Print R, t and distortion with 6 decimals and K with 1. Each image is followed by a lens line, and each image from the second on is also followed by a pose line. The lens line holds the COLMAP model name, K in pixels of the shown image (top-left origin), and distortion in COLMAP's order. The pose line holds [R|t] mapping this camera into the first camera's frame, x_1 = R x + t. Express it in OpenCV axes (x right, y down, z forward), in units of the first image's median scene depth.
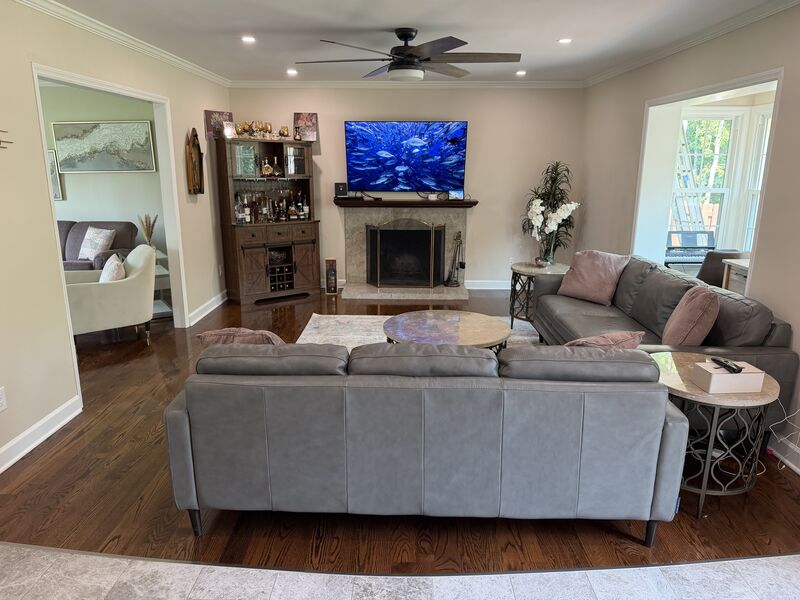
lens RADIAL K [[564.0, 0, 396.8], [0, 564.0, 302.2], [0, 0, 1]] dist [0.031496, -0.007487]
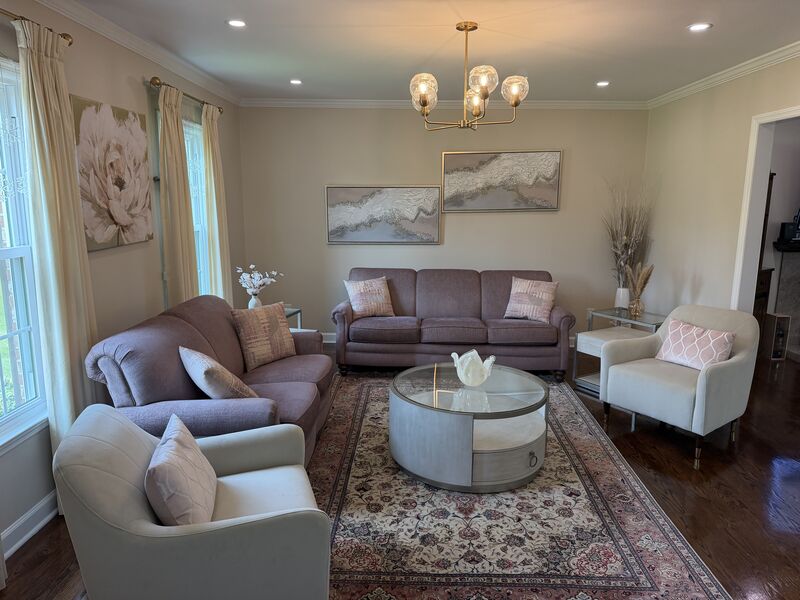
lens RADIAL K [[564.0, 0, 401.6], [0, 564.0, 305.2], [0, 0, 1]] dist [0.031496, -0.007487]
pose [[0.999991, 0.001820, -0.003926, -0.654633], [-0.002063, 0.998034, -0.062639, -0.040120], [0.003804, 0.062647, 0.998029, 0.187005]]
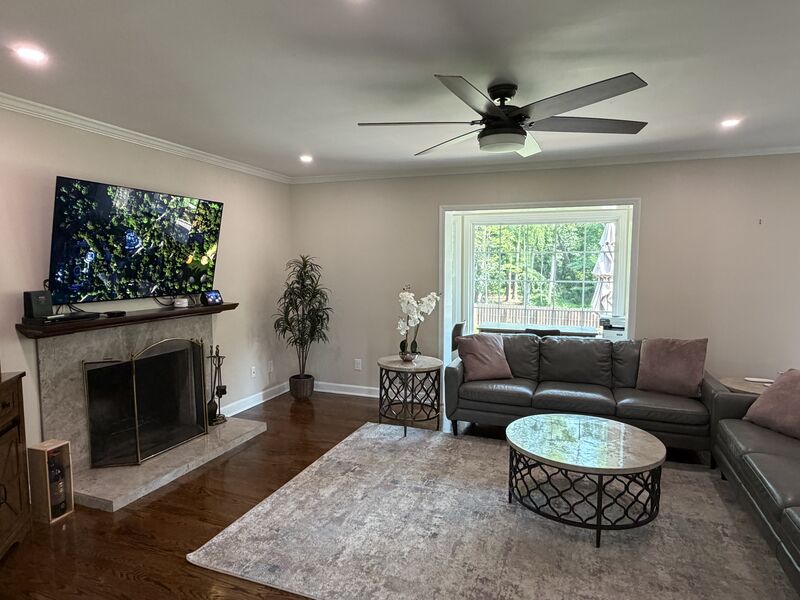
lens RADIAL K [[469.4, 0, 401.1], [0, 469.4, 305.1], [0, 0, 1]] dist [0.003490, 0.000506]
pose [[0.337010, -0.086664, 0.937504, -0.383043], [0.227932, 0.973644, 0.008069, -0.129291], [-0.913494, 0.210968, 0.347881, 0.566042]]
